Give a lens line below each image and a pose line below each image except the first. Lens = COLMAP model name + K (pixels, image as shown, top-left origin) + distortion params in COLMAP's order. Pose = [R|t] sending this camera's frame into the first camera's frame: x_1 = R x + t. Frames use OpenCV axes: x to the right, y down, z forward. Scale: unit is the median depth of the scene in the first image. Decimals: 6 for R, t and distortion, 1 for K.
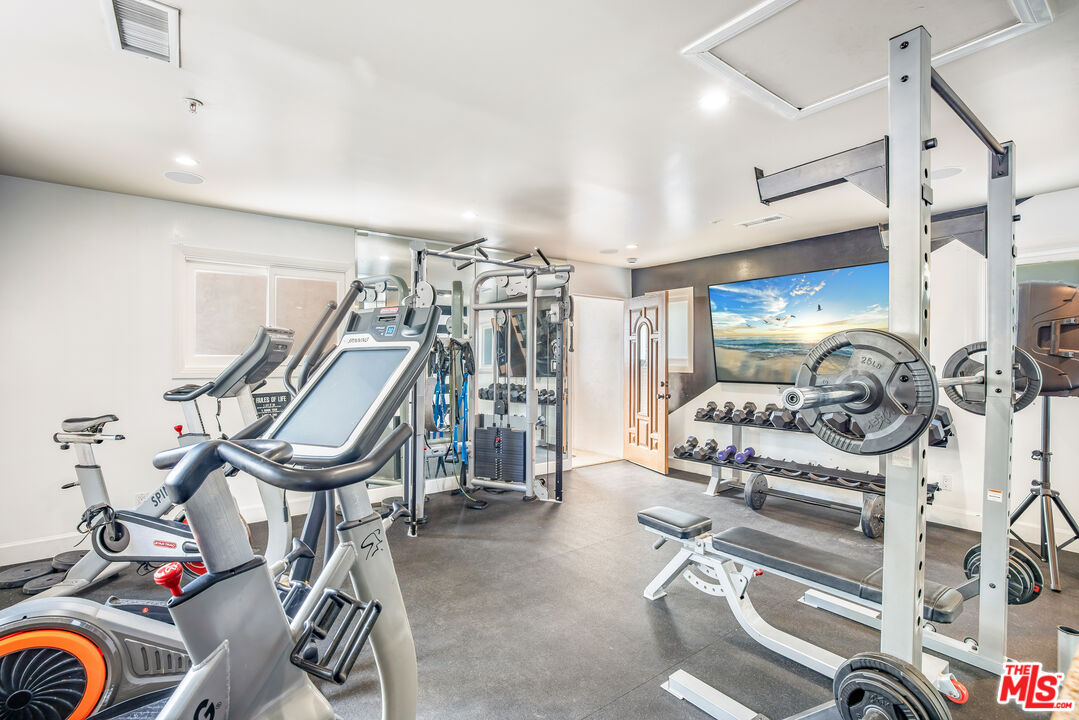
lens RADIAL K [[506.7, 0, 540.0], [0, 506.7, 360.2], [0, 0, 1]] dist [0.002176, -0.000338]
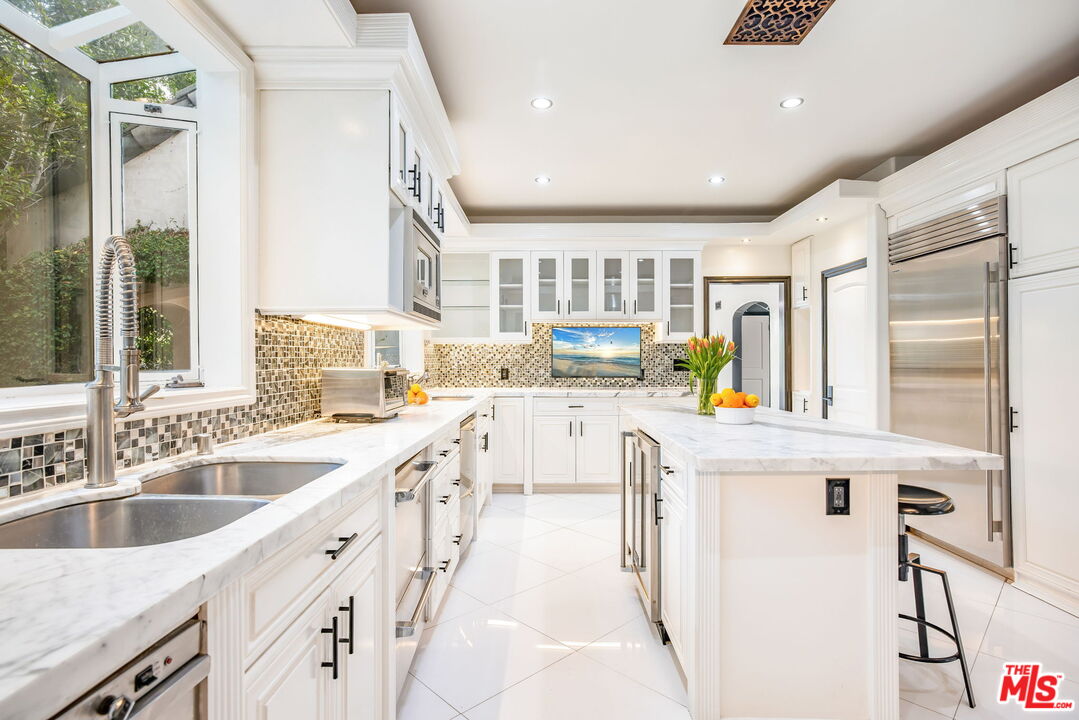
lens RADIAL K [[506.7, 0, 538.7], [0, 506.7, 363.5], [0, 0, 1]] dist [0.002176, -0.000338]
pose [[0.629579, -0.000925, 0.776936, -1.291187], [0.002063, 0.999998, -0.000482, -0.007024], [-0.776934, 0.001906, 0.629580, -0.175391]]
